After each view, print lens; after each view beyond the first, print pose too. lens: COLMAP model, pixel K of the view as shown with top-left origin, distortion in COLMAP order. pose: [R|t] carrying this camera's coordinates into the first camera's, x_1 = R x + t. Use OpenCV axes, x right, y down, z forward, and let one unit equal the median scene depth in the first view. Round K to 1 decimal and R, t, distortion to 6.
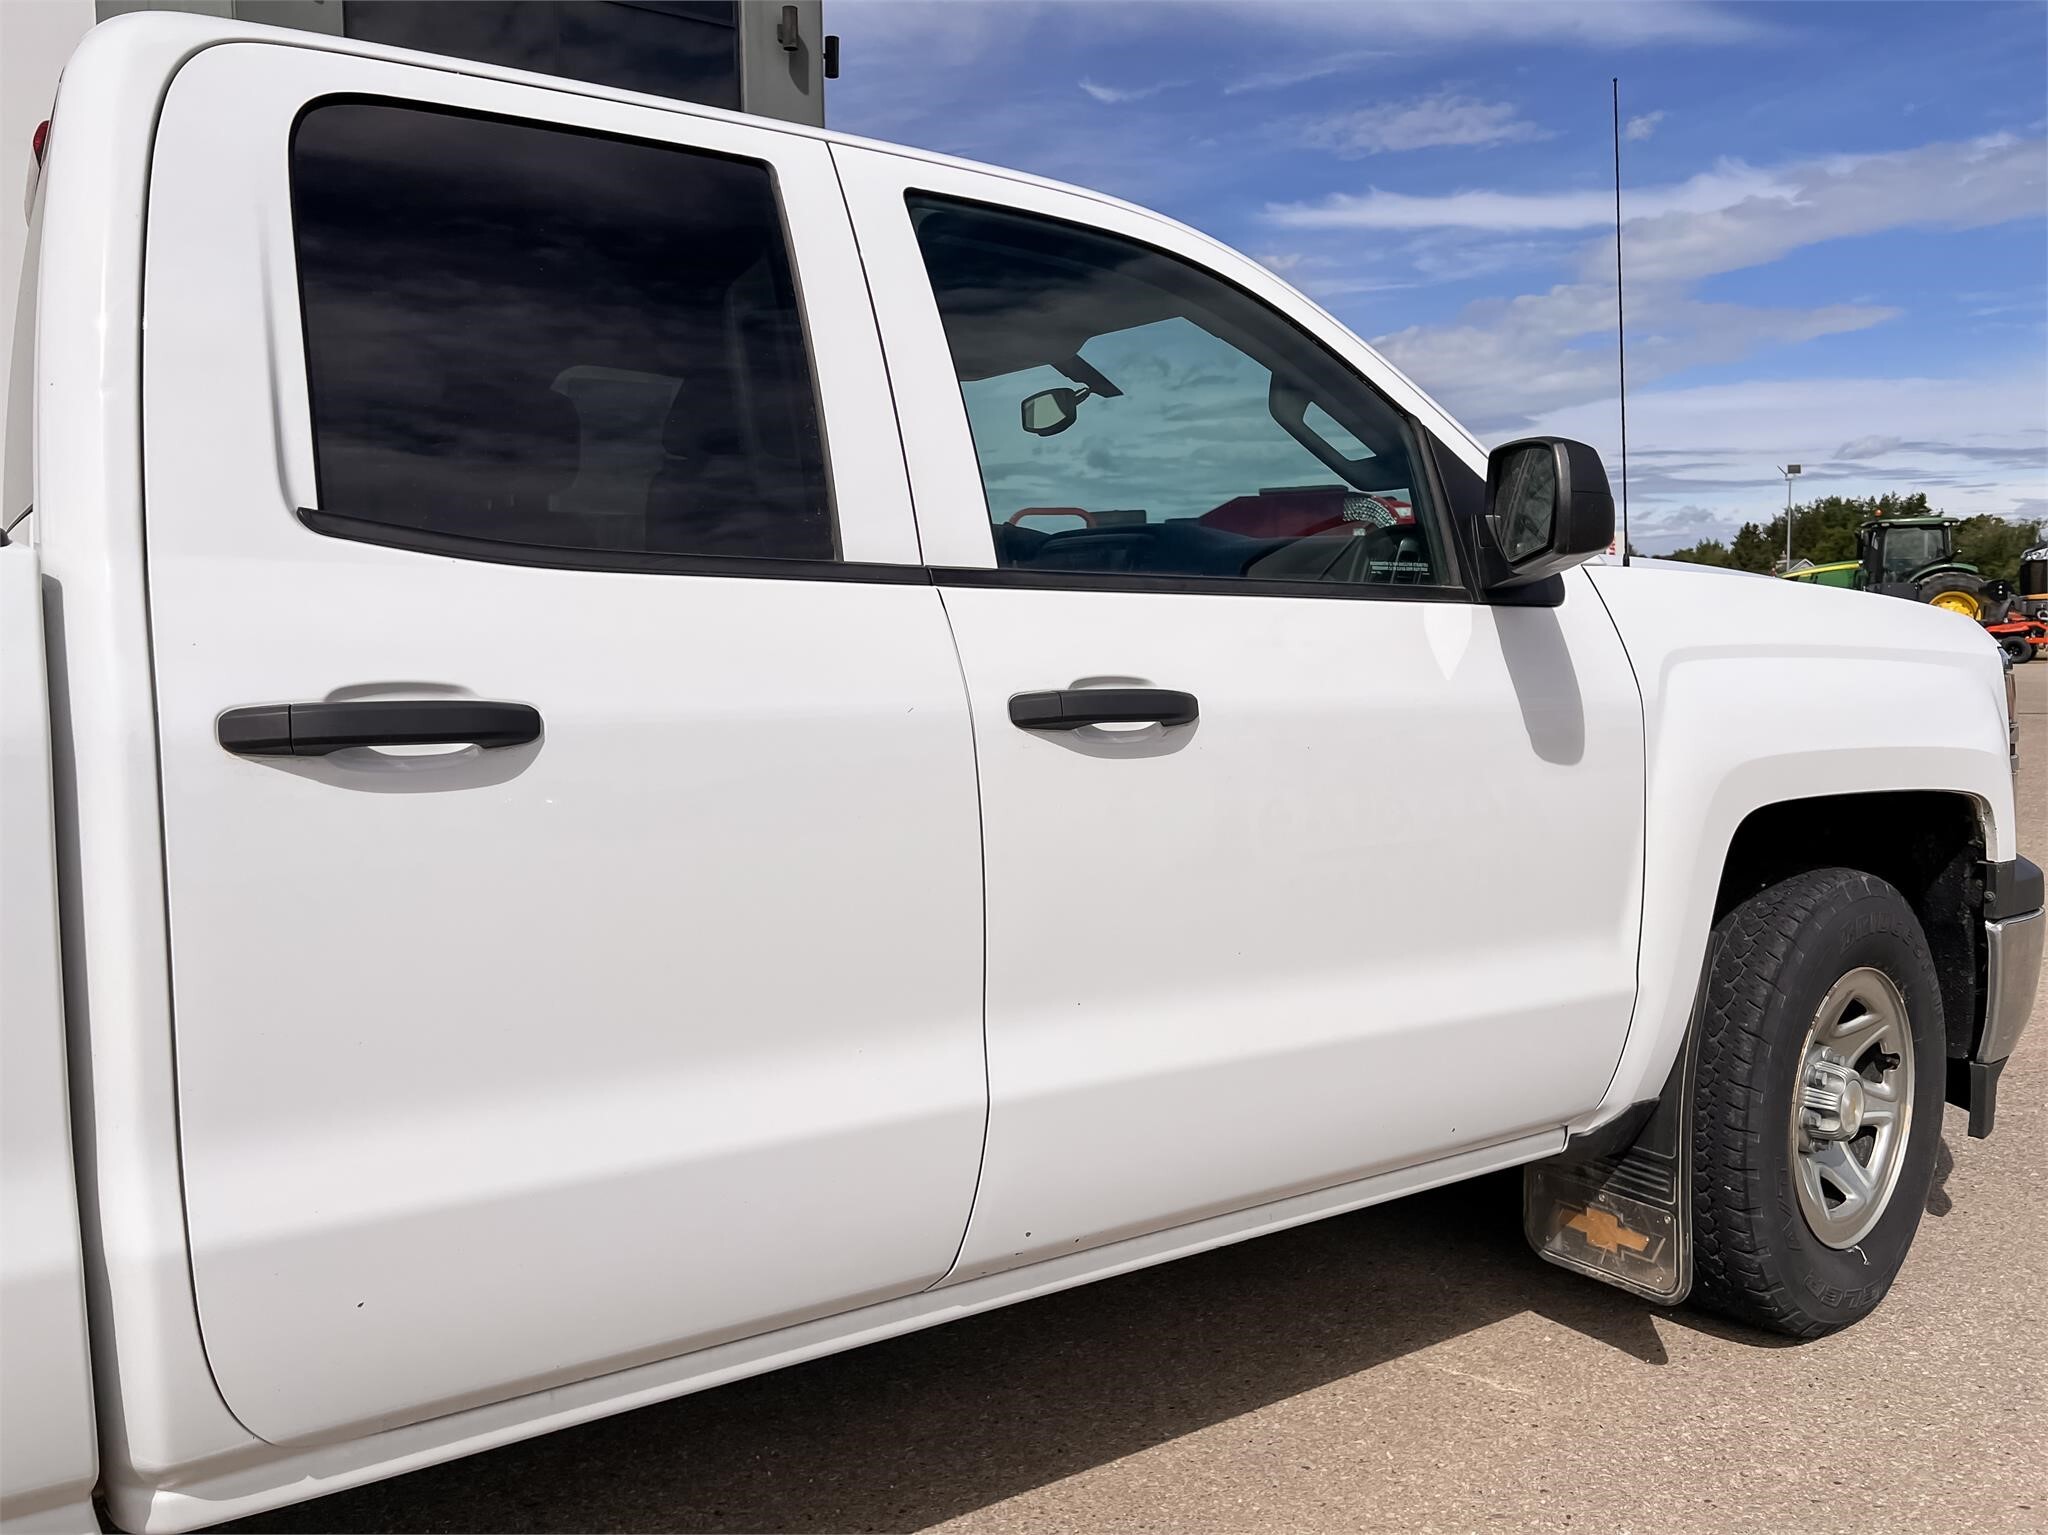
lens RADIAL K [[1581.9, 0, 1014.6], [0, 1581.9, 758.1], [0, 0, 1]] dist [0.068919, -0.072045]
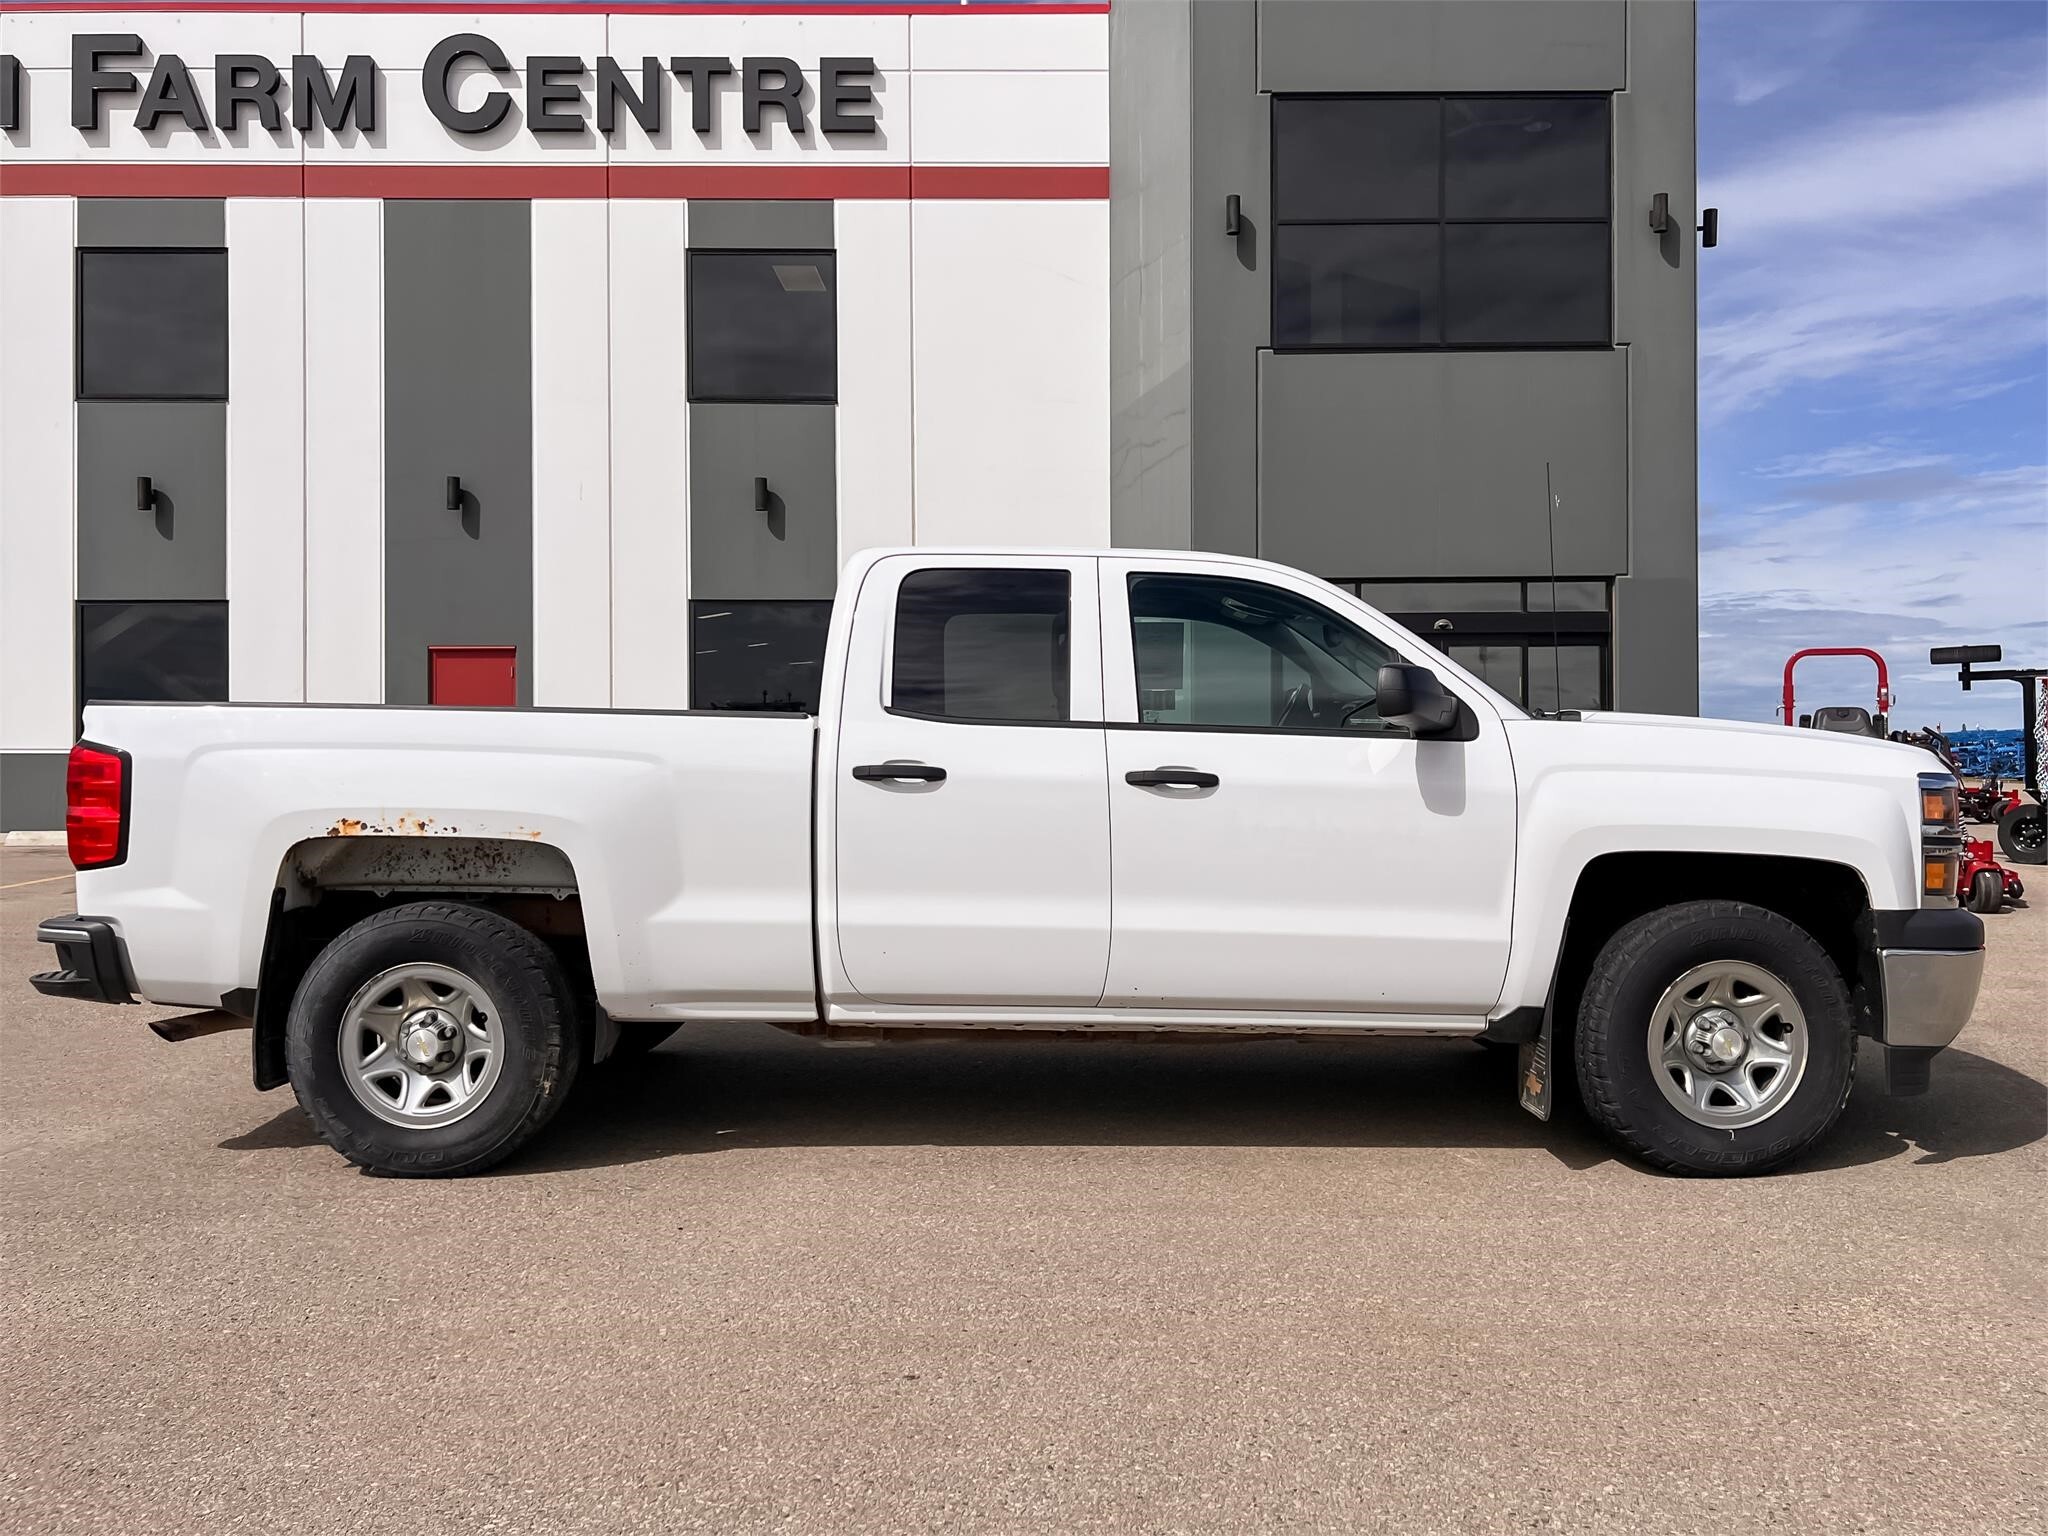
lens RADIAL K [[1697.6, 0, 1056.2], [0, 1697.6, 768.6], [0, 0, 1]] dist [0.071486, -0.083924]
pose [[0.836440, 0.015361, -0.547843, 1.350902], [-0.060592, 0.996071, -0.064583, 0.134323], [0.544698, 0.087215, 0.834085, -1.307896]]
